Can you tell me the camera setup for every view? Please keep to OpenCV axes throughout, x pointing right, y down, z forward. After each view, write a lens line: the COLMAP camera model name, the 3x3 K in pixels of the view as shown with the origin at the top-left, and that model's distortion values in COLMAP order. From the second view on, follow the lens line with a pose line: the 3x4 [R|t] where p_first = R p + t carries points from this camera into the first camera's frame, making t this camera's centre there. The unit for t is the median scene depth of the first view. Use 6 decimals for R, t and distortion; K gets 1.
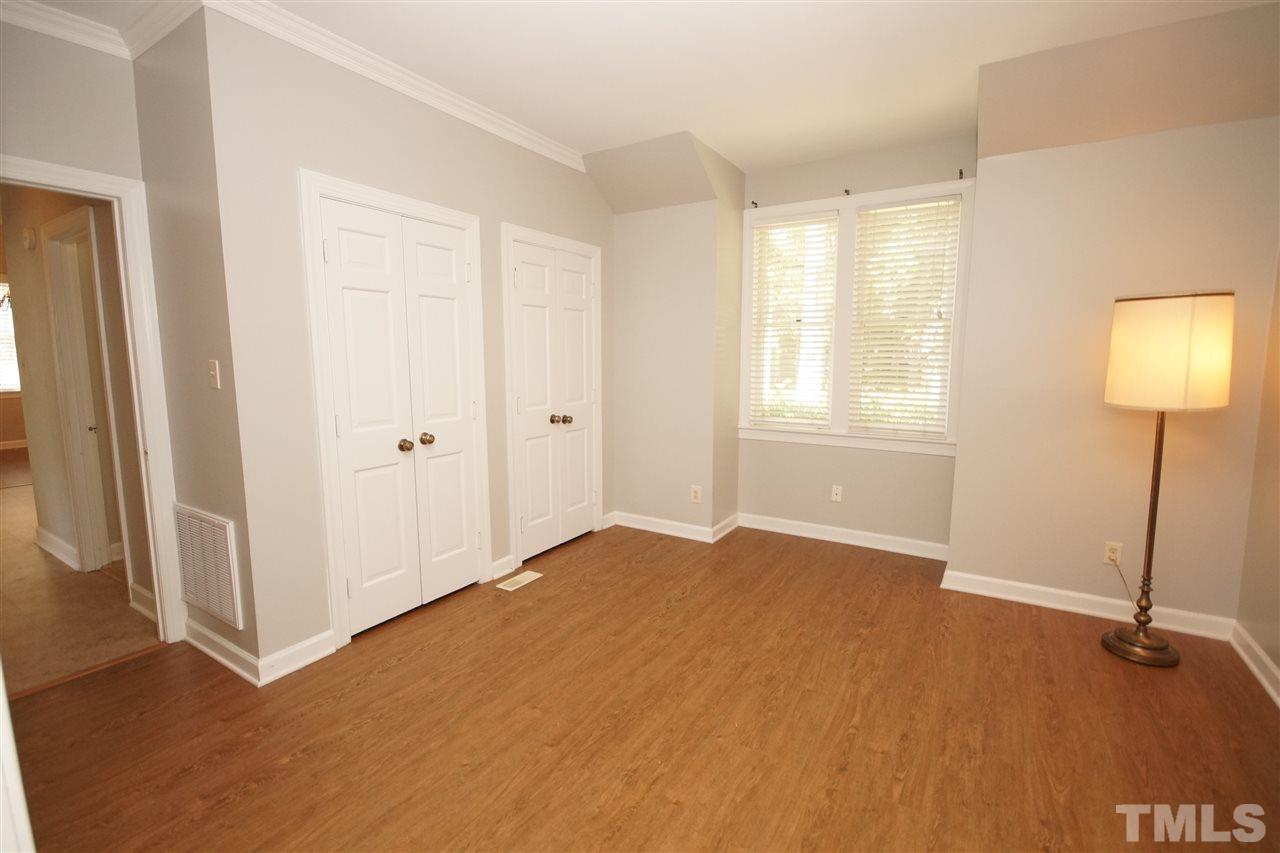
lens RADIAL K [[566.6, 0, 630.5], [0, 566.6, 427.6], [0, 0, 1]] dist [-0.001459, -0.000542]
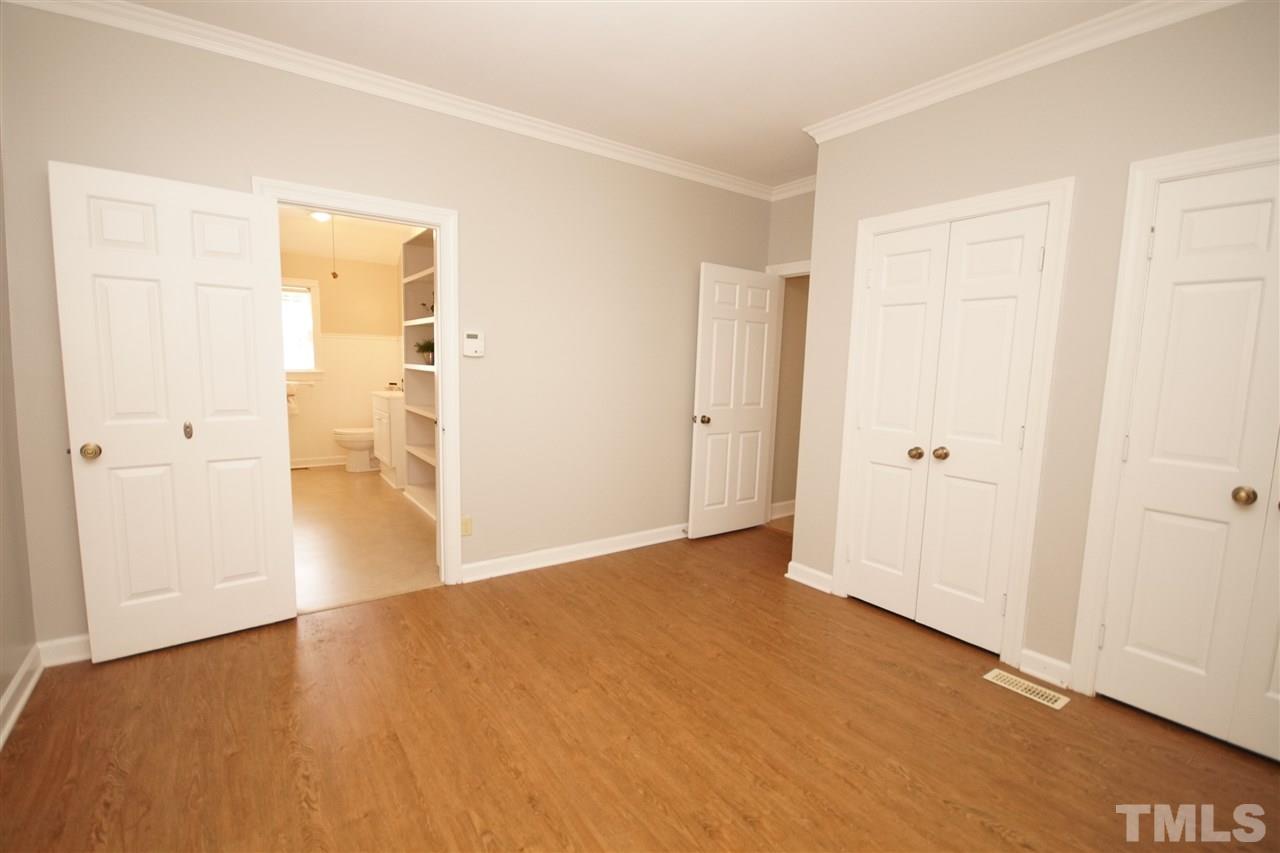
lens RADIAL K [[566.6, 0, 629.6], [0, 566.6, 426.9], [0, 0, 1]] dist [-0.001459, -0.000542]
pose [[-0.388143, 0.092441, -0.916951, 0.858606], [-0.143593, 0.976740, 0.159251, -0.121351], [0.910344, 0.193480, -0.365841, 1.066795]]
